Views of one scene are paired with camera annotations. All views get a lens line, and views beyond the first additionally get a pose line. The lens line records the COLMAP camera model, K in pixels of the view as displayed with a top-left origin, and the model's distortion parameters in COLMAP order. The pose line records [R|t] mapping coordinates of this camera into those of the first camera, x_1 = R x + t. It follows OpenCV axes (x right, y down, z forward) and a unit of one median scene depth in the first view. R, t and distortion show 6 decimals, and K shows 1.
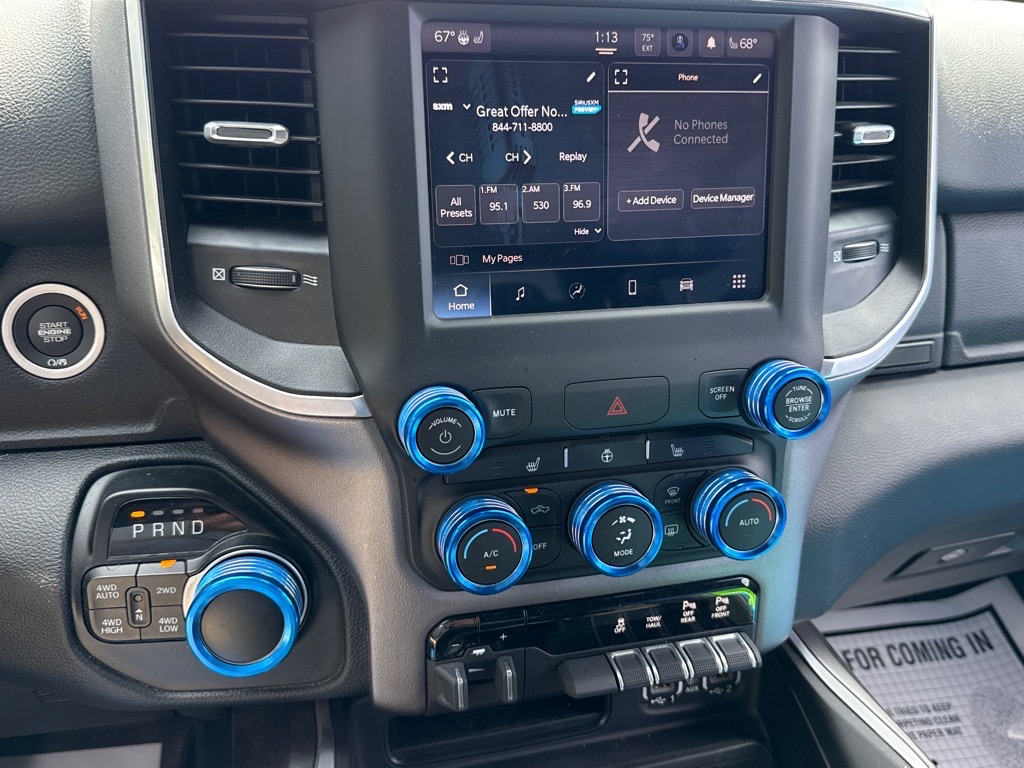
lens RADIAL K [[885.4, 0, 512.0], [0, 885.4, 384.0], [0, 0, 1]] dist [0.184068, -0.448587]
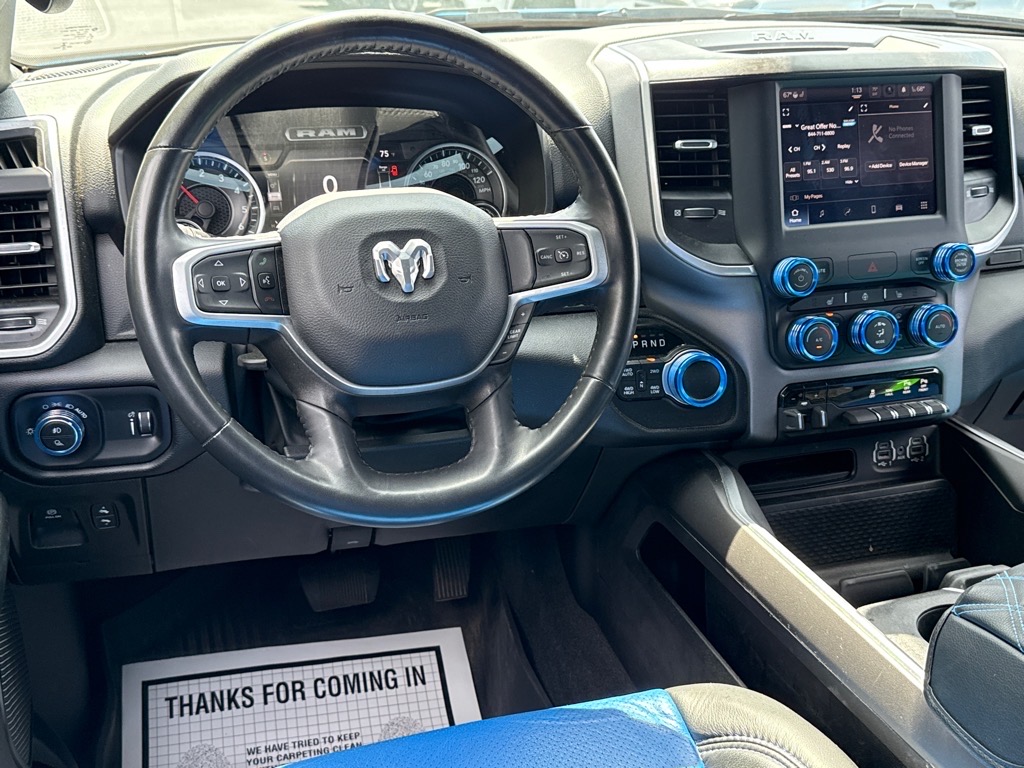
lens RADIAL K [[1139.0, 0, 512.0], [0, 1139.0, 384.0], [0, 0, 1]] dist [0.190667, -0.434304]
pose [[0.997556, -0.058751, 0.037815, -0.784087], [0.062045, 0.993750, -0.092802, 0.465188], [-0.032126, 0.094921, 0.994966, -1.498180]]
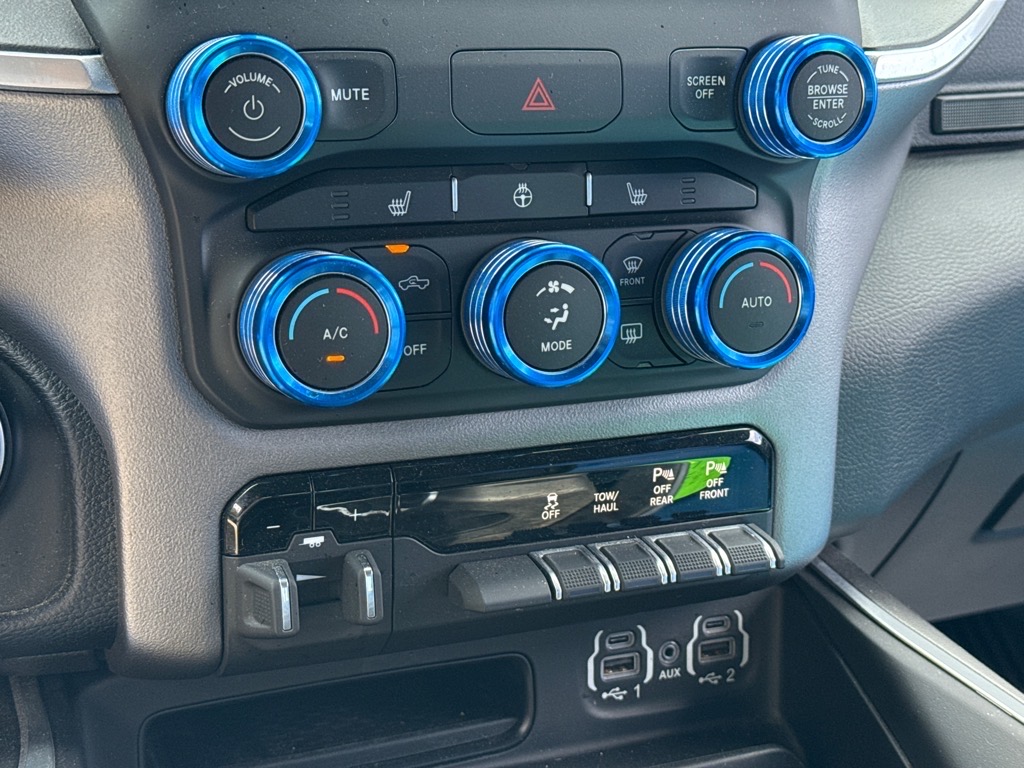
lens RADIAL K [[1610.6, 0, 512.0], [0, 1610.6, 384.0], [0, 0, 1]] dist [0.160119, -0.254037]
pose [[0.990669, -0.028136, 0.133354, -0.048261], [0.037634, 0.996889, -0.069251, 0.285464], [-0.130991, 0.073624, 0.988646, -0.056555]]
